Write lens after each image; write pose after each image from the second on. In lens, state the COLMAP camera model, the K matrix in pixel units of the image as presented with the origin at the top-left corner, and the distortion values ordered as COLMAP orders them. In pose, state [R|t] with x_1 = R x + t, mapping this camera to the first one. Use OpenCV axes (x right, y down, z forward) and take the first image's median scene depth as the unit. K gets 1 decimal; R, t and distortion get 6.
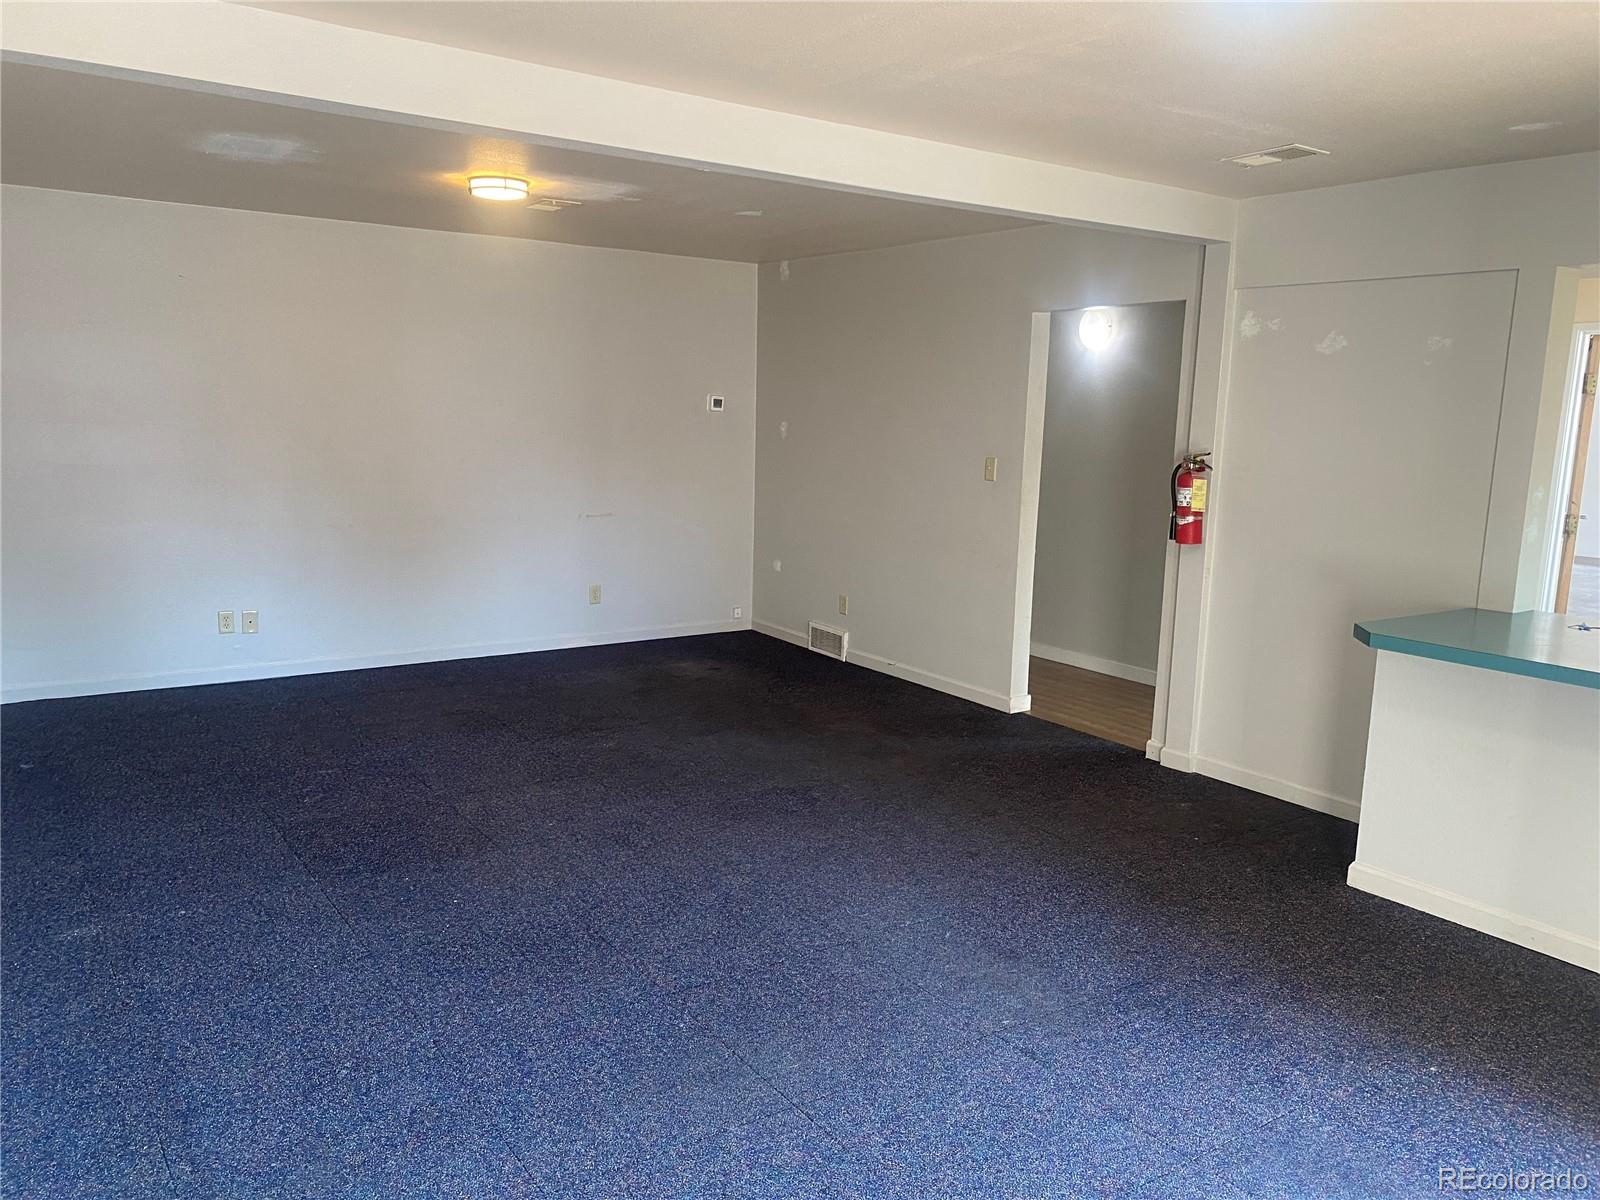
lens RADIAL K [[1191.3, 0, 800.0], [0, 1191.3, 600.0], [0, 0, 1]] dist [0.125333, -0.230138]
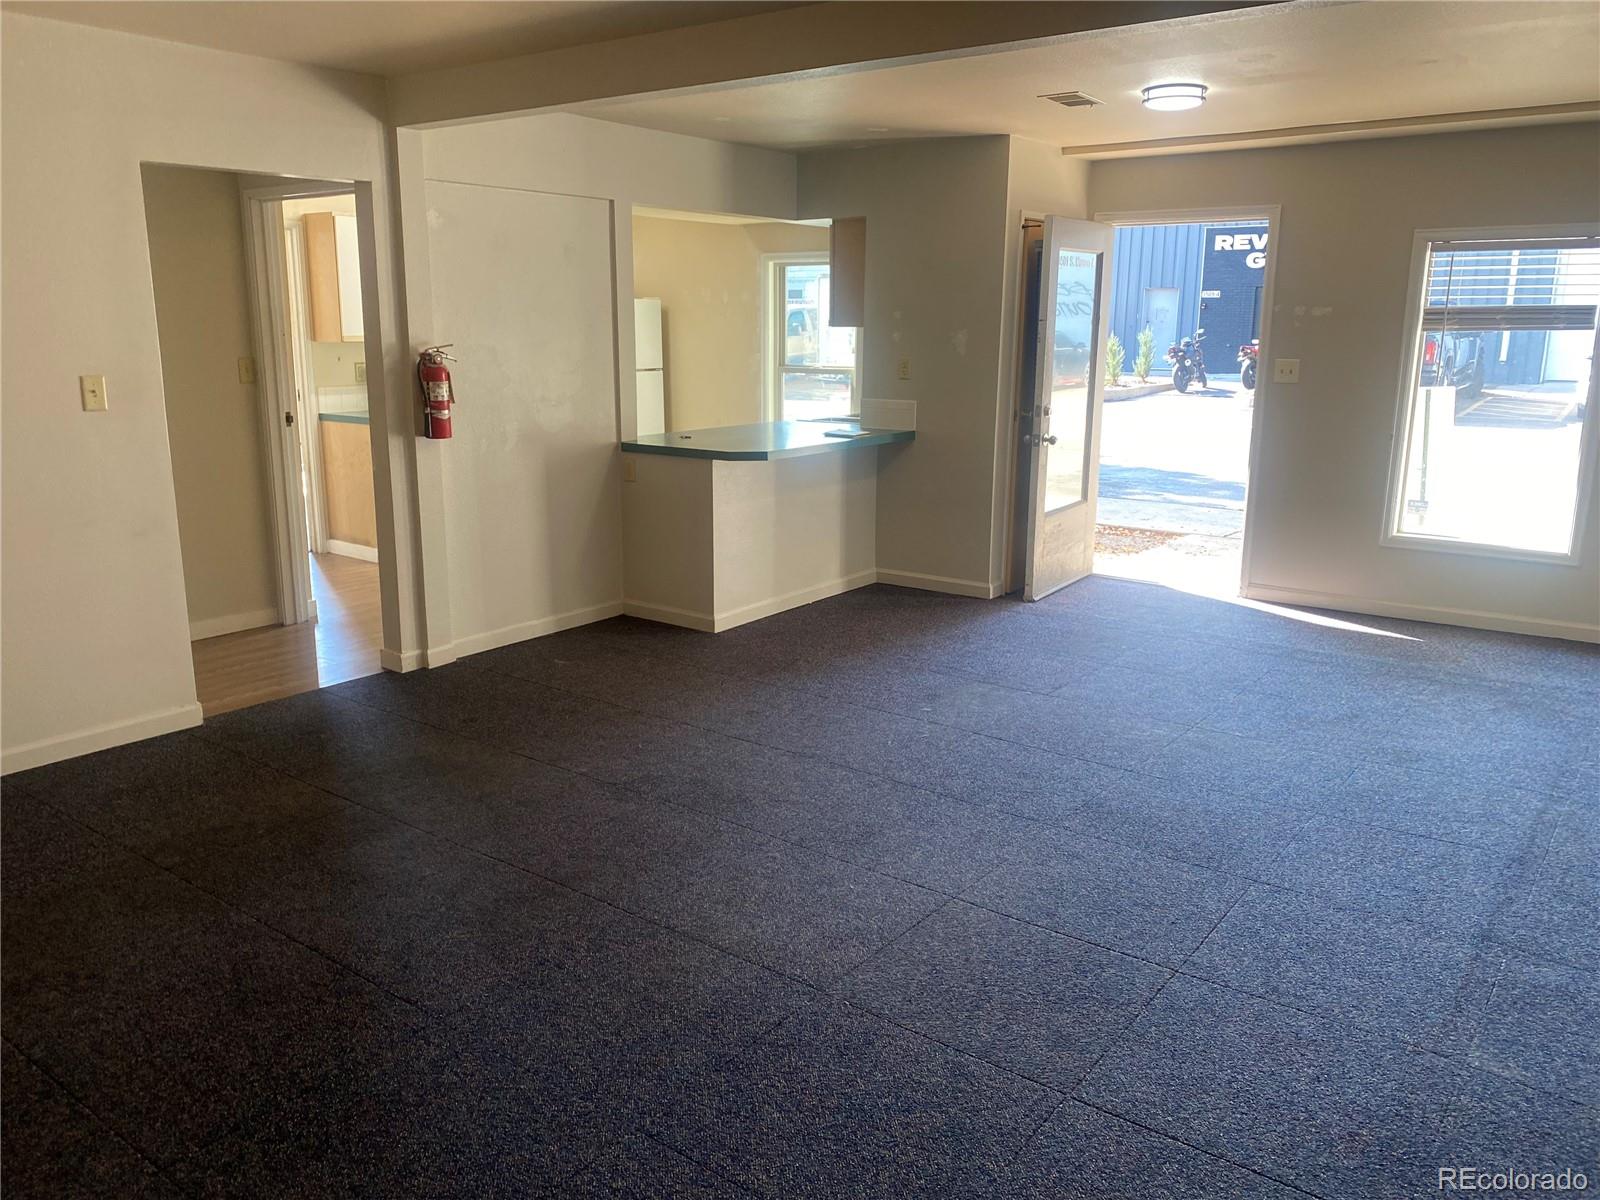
lens RADIAL K [[1191.3, 0, 800.0], [0, 1191.3, 600.0], [0, 0, 1]] dist [0.125333, -0.230138]
pose [[-0.293959, -0.259296, 0.919975, -0.726687], [0.133995, 0.941815, 0.308267, -0.191100], [-0.946379, 0.213890, -0.242110, 0.995612]]
